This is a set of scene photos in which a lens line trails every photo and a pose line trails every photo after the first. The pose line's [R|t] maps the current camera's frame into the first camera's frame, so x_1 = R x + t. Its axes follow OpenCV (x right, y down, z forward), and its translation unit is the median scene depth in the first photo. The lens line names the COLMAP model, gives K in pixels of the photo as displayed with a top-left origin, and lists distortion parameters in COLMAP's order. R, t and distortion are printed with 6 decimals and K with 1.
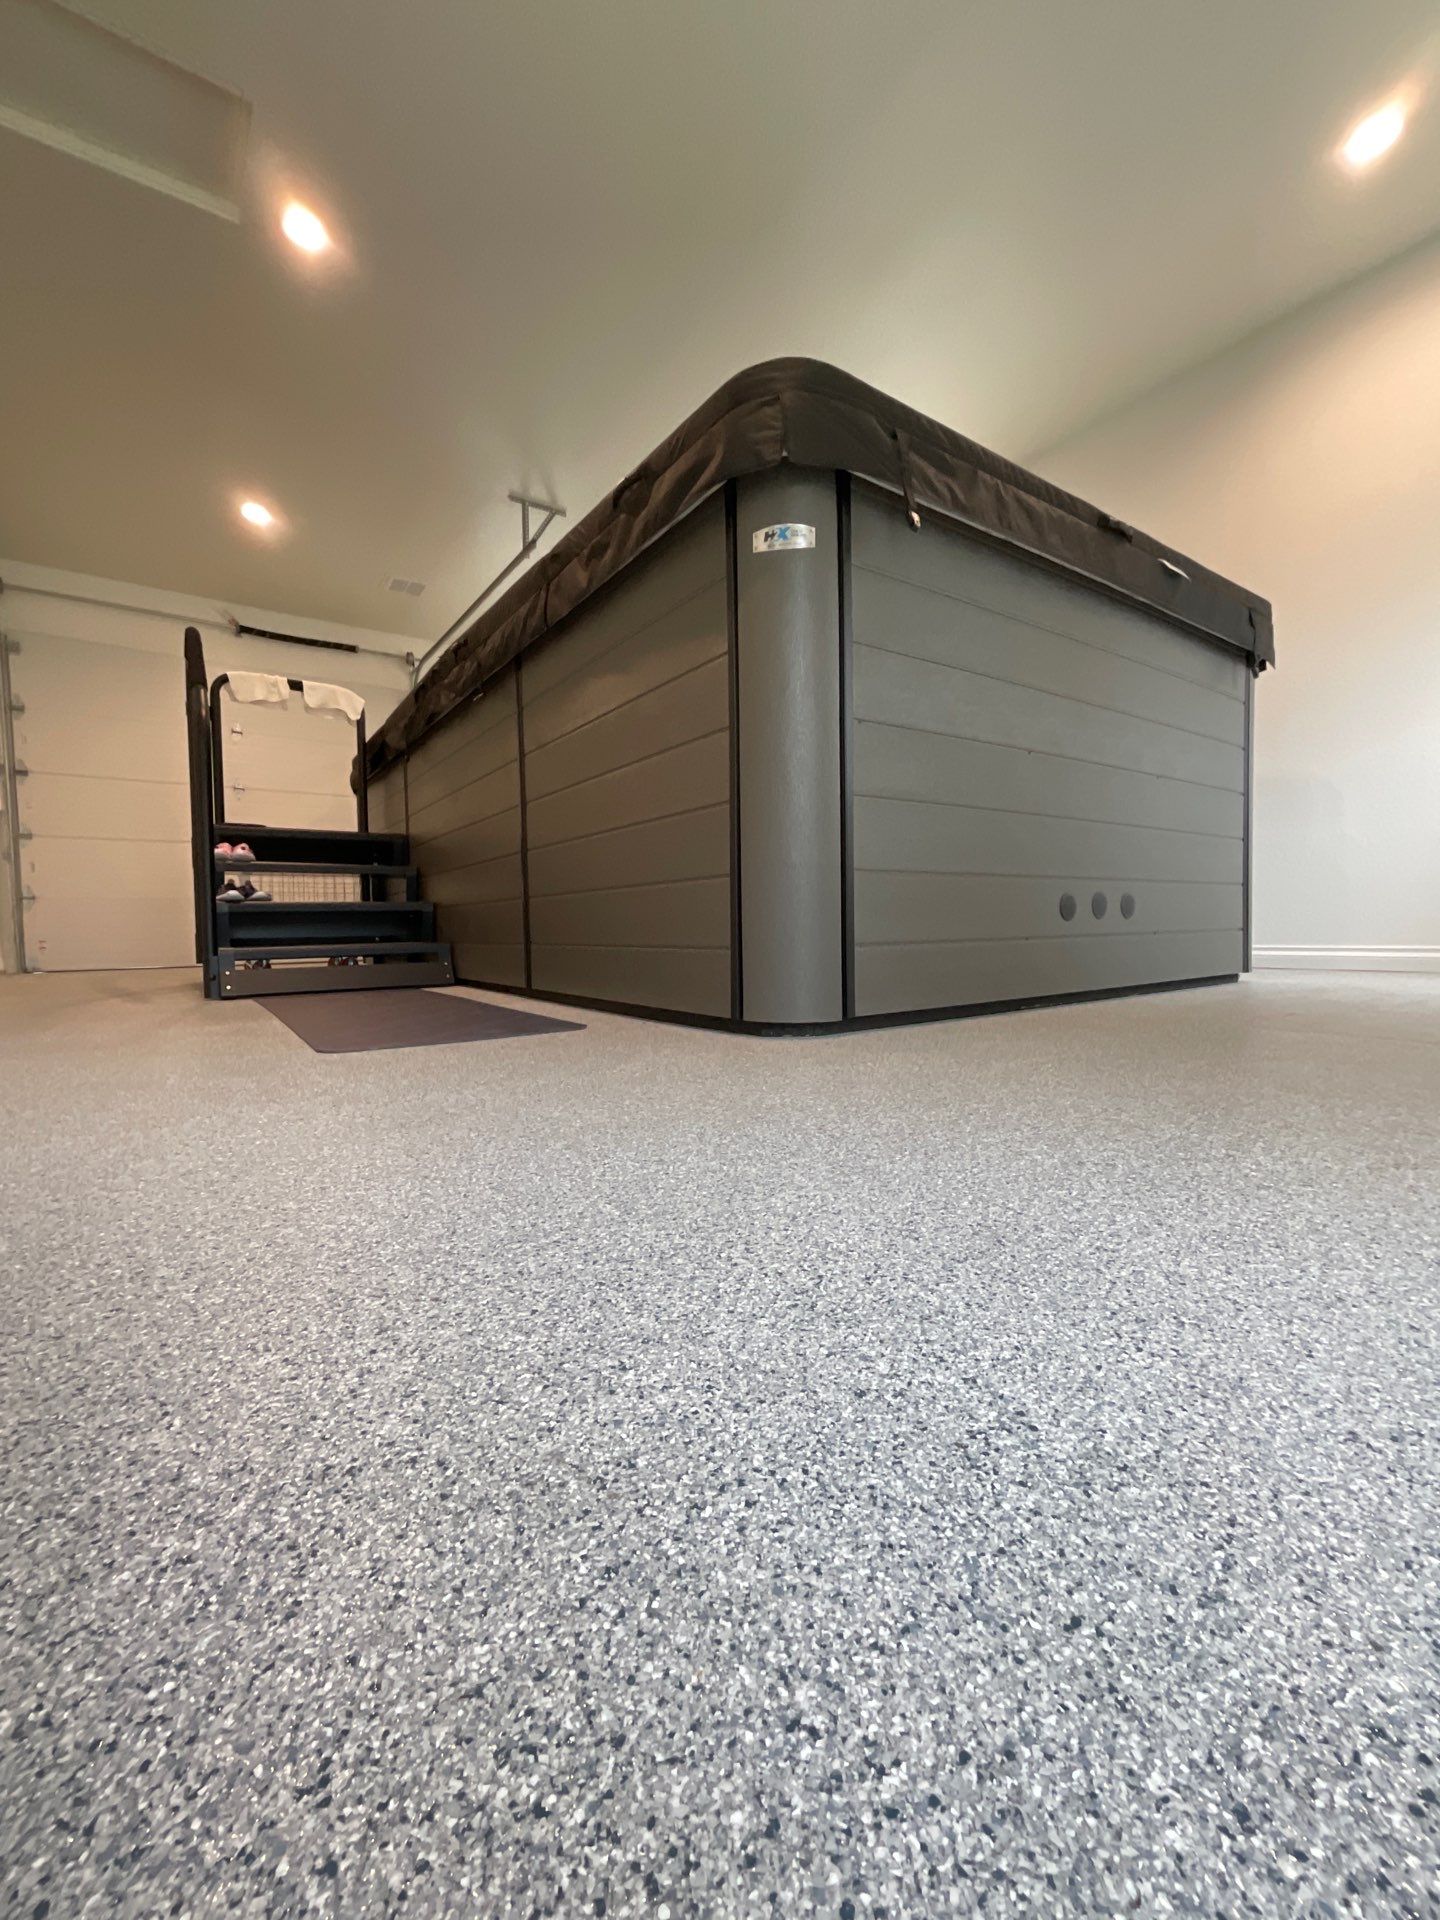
lens RADIAL K [[785.3, 0, 715.5], [0, 785.3, 966.7], [0, 0, 1]] dist [-0.017720, 0.014271]
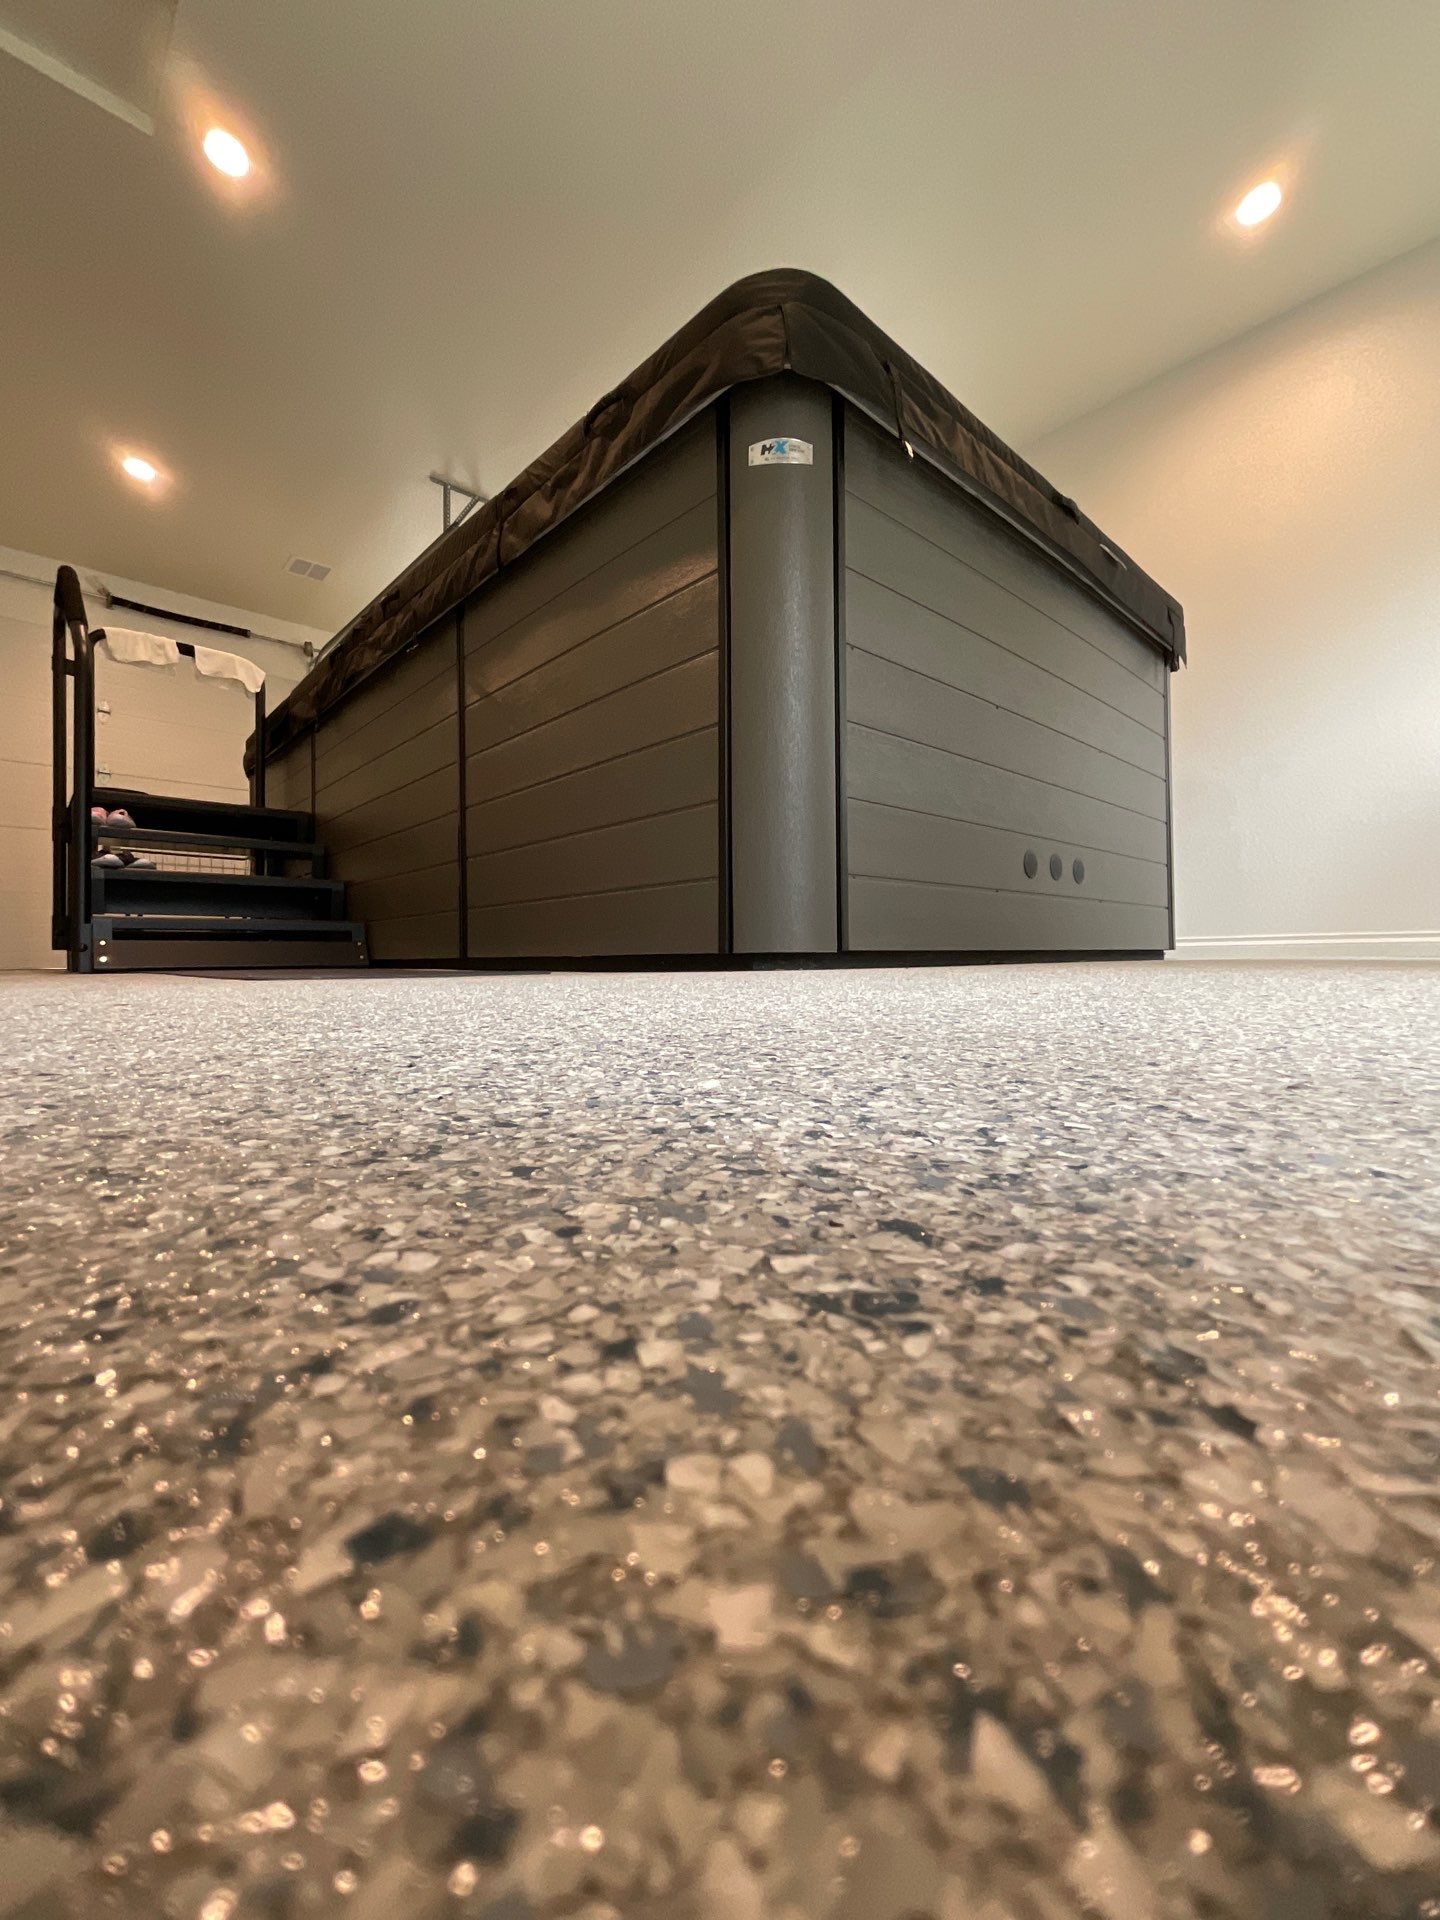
lens RADIAL K [[780.5, 0, 720.0], [0, 780.5, 960.0], [0, 0, 1]] dist [0.000279, 0.000842]
pose [[0.990147, 0.007914, 0.139807, -0.109277], [-0.000424, 0.998567, -0.053522, 0.124214], [-0.140030, 0.052935, 0.988731, 0.075467]]
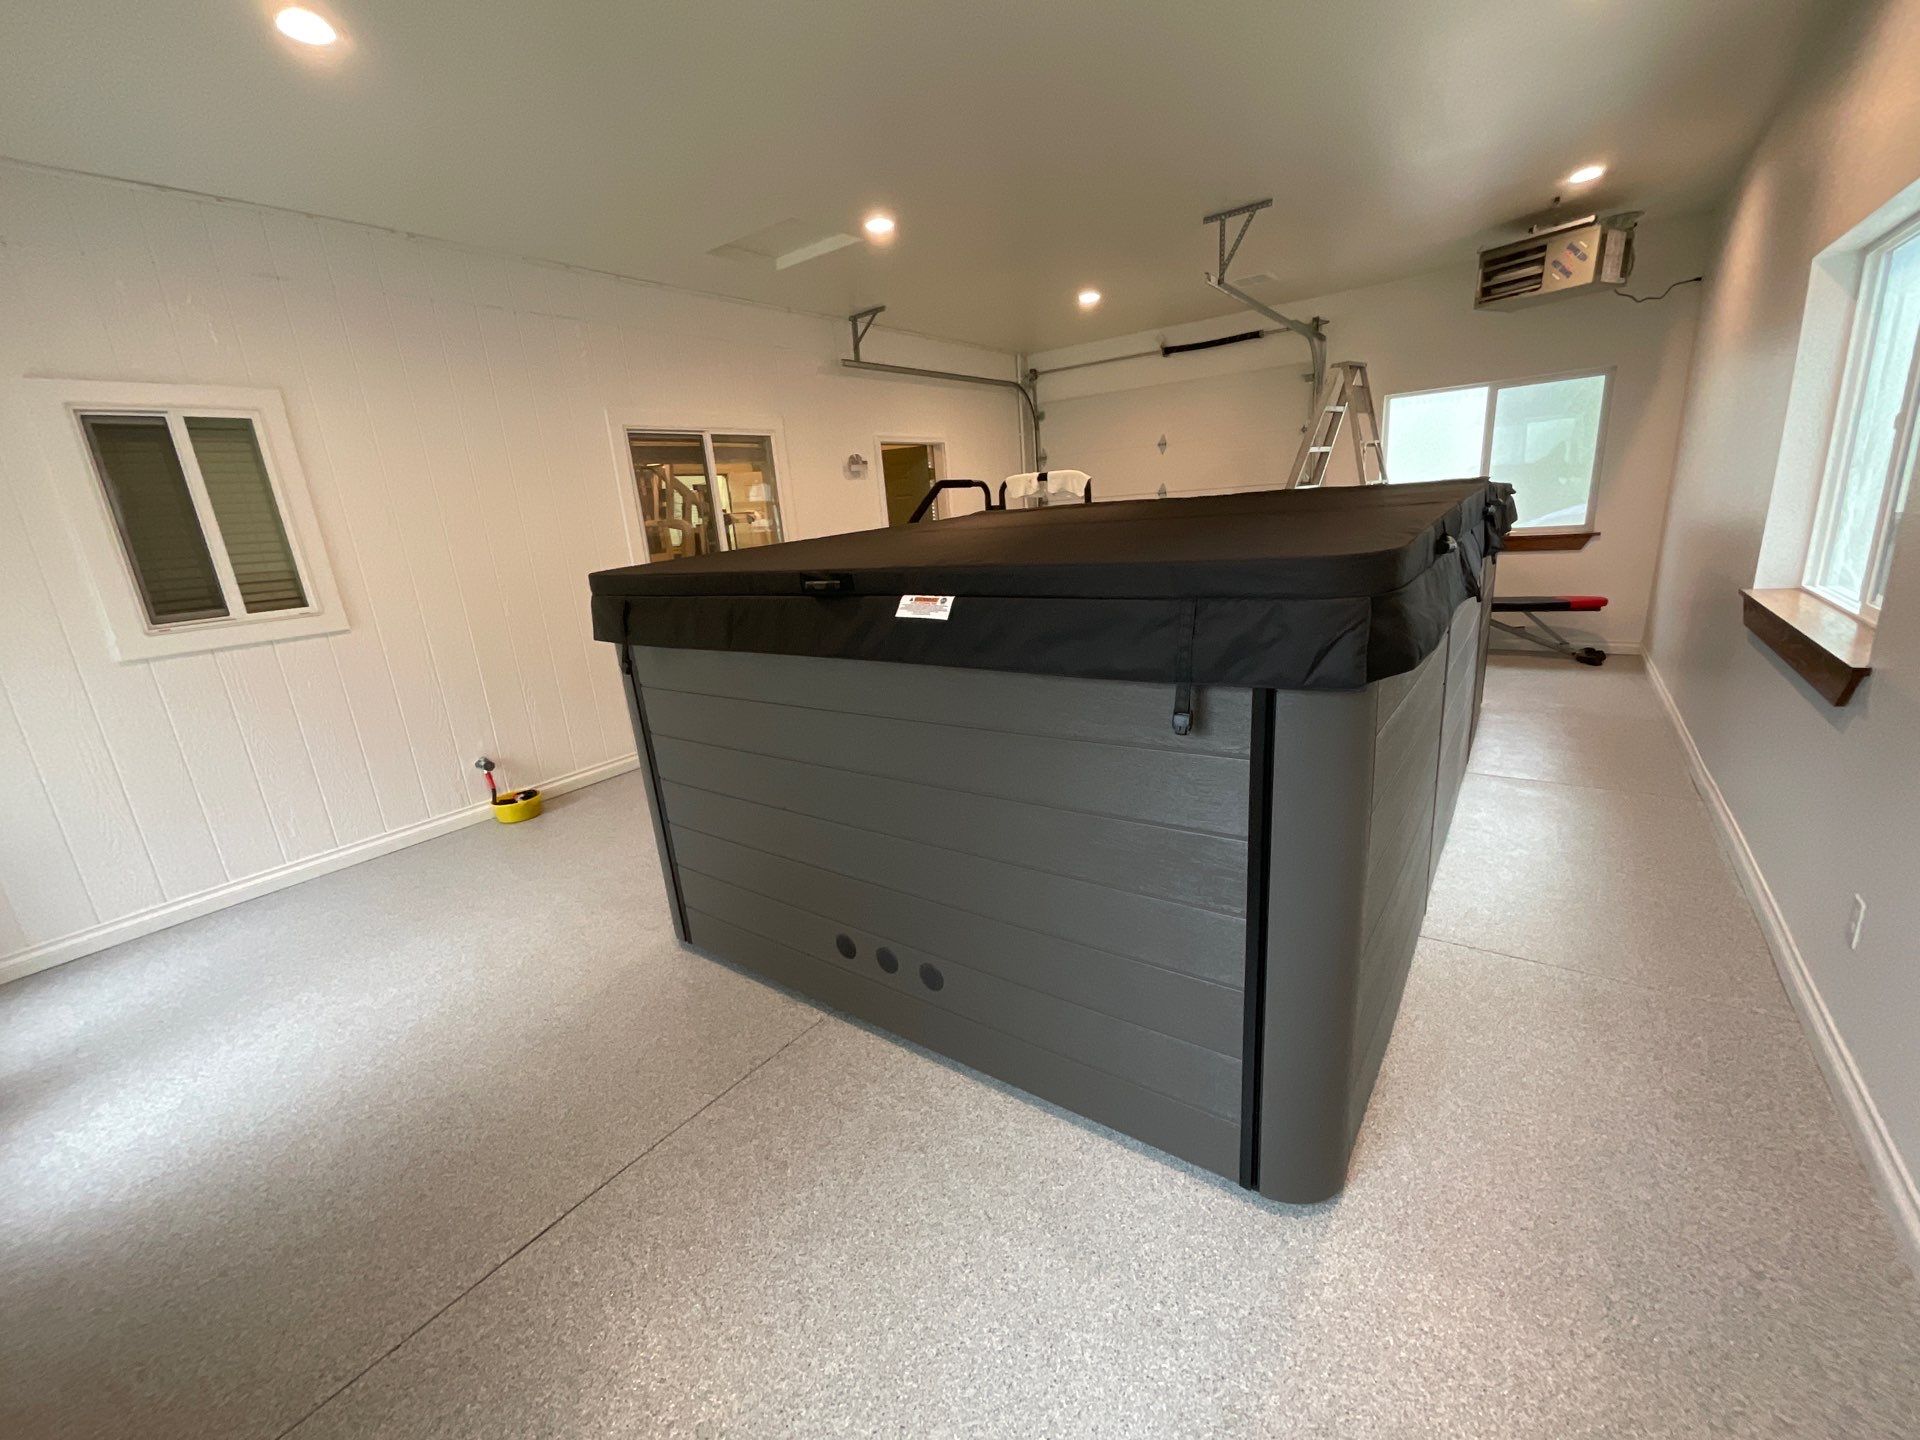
lens RADIAL K [[780.5, 0, 961.4], [0, 780.5, 724.3], [0, 0, 1]] dist [0.000279, 0.000842]
pose [[0.333563, 0.246861, -0.909833, 1.694115], [0.024756, 0.962480, 0.270222, -0.788875], [0.942403, -0.112659, 0.314936, 1.039117]]
